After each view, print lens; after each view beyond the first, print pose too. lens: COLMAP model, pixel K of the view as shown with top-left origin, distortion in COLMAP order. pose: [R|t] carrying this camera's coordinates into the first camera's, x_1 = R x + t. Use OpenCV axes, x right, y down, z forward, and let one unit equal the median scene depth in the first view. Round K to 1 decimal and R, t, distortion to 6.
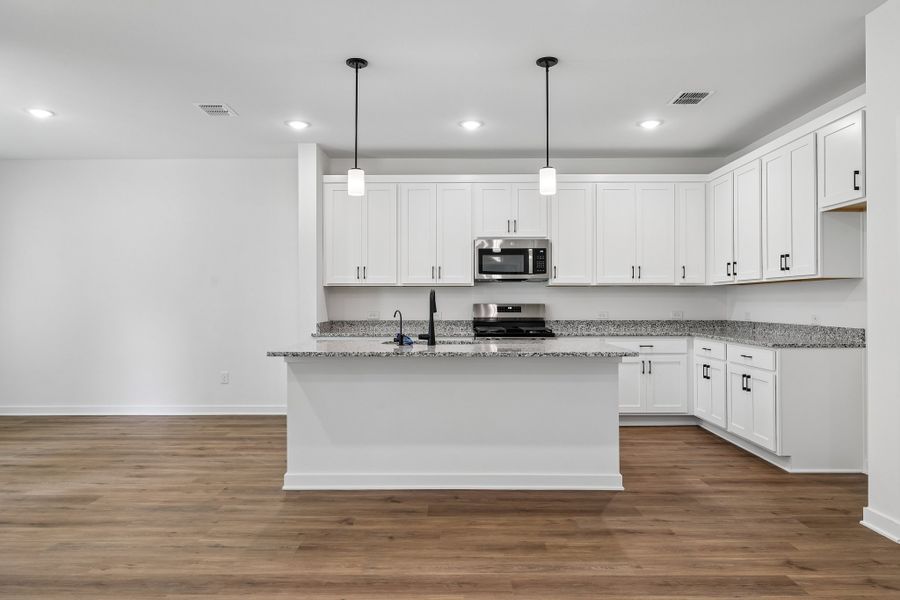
lens RADIAL K [[584.3, 0, 452.2], [0, 584.3, 297.5], [0, 0, 1]] dist [0.001110, 0.000524]
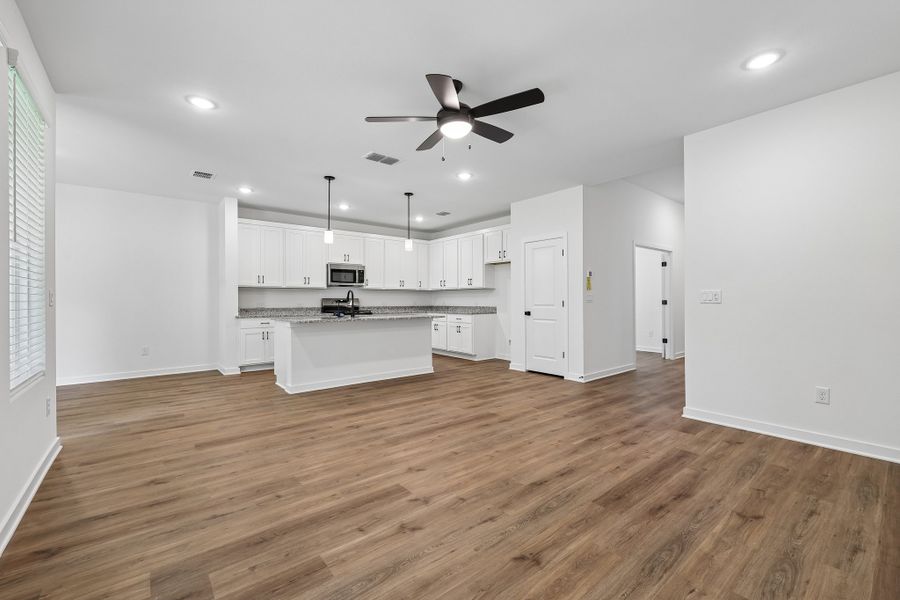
lens RADIAL K [[378.8, 0, 450.6], [0, 378.8, 298.3], [0, 0, 1]] dist [-0.001864, 0.001903]
pose [[0.768813, 0.003448, 0.639465, -0.478324], [-0.004499, 0.999990, 0.000017, 0.010718], [-0.639458, -0.002890, 0.768820, -0.194696]]
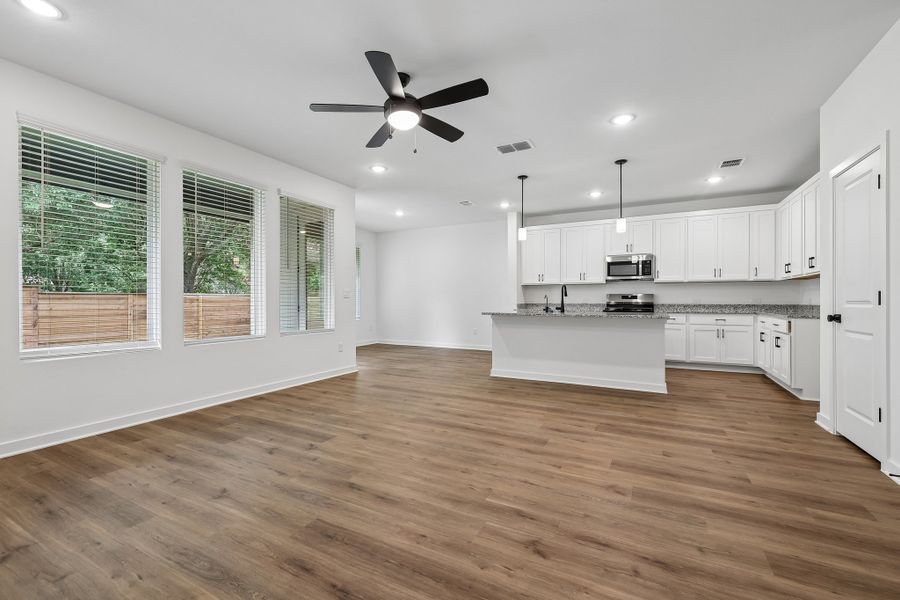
lens RADIAL K [[378.8, 0, 453.5], [0, 378.8, 300.4], [0, 0, 1]] dist [-0.001864, 0.001903]
pose [[0.888202, 0.002301, -0.459447, 0.171720], [0.001924, 0.999960, 0.008728, 0.021947], [0.459449, -0.008636, 0.888162, -0.233567]]
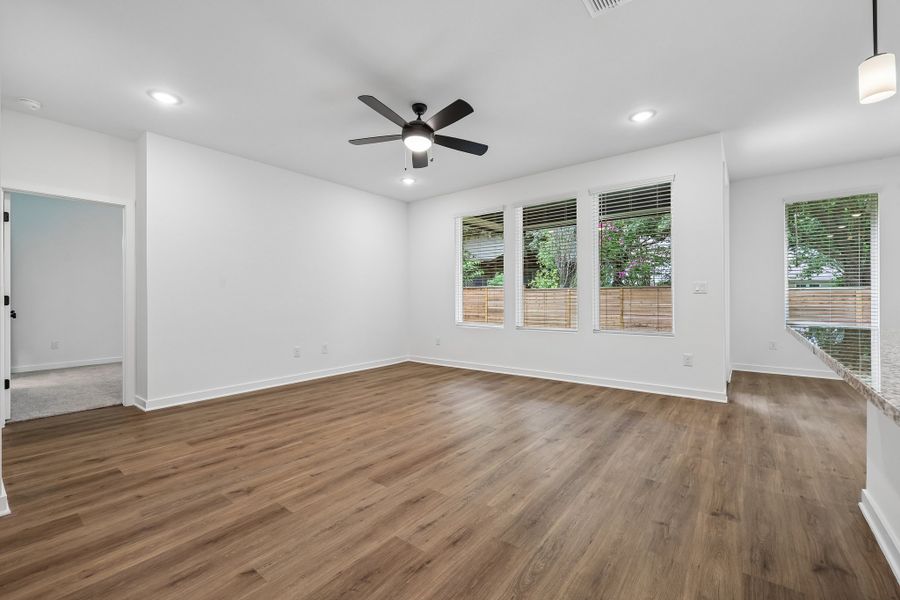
lens RADIAL K [[378.8, 0, 449.8], [0, 378.8, 295.1], [0, 0, 1]] dist [-0.001864, 0.001903]
pose [[-0.611297, -0.001518, -0.791400, 0.322427], [0.014997, 0.999796, -0.013503, 0.029853], [0.791259, -0.020123, -0.611150, 0.621738]]
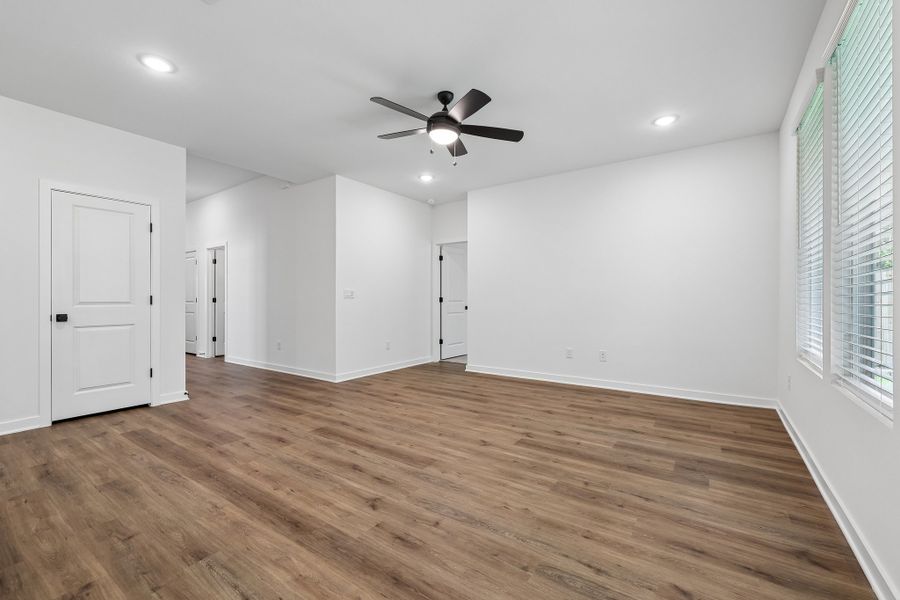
lens RADIAL K [[378.8, 0, 454.1], [0, 378.8, 307.8], [0, 0, 1]] dist [-0.001864, 0.001903]
pose [[-0.826623, -0.007579, 0.562706, -0.470195], [-0.000787, 0.999924, 0.012312, 0.029460], [-0.562756, 0.009734, -0.826566, 0.671468]]
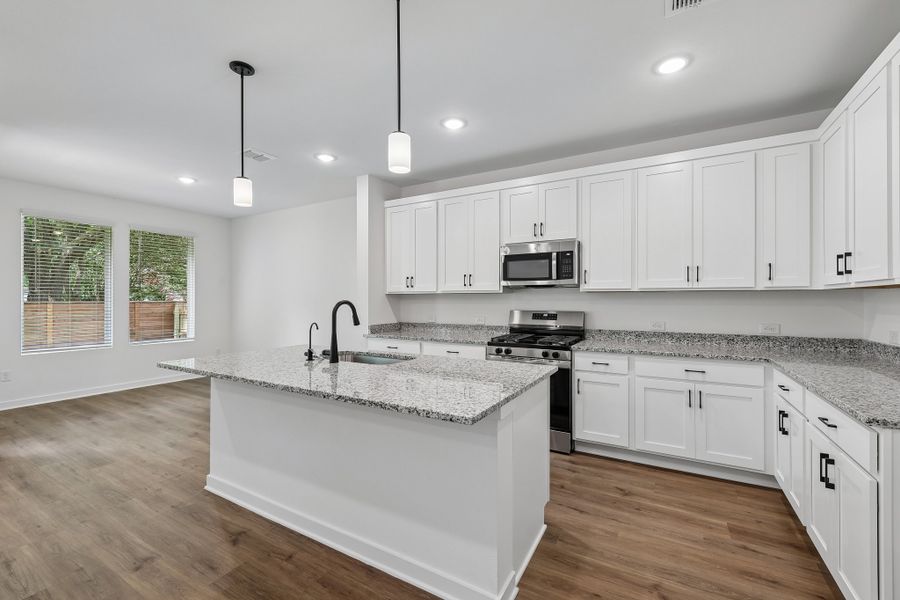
lens RADIAL K [[378.8, 0, 453.2], [0, 378.8, 298.5], [0, 0, 1]] dist [-0.001864, 0.001903]
pose [[0.870202, -0.000610, -0.492696, 0.316237], [0.003551, 0.999981, 0.005034, -0.015370], [0.492683, -0.006130, 0.870187, 0.440135]]
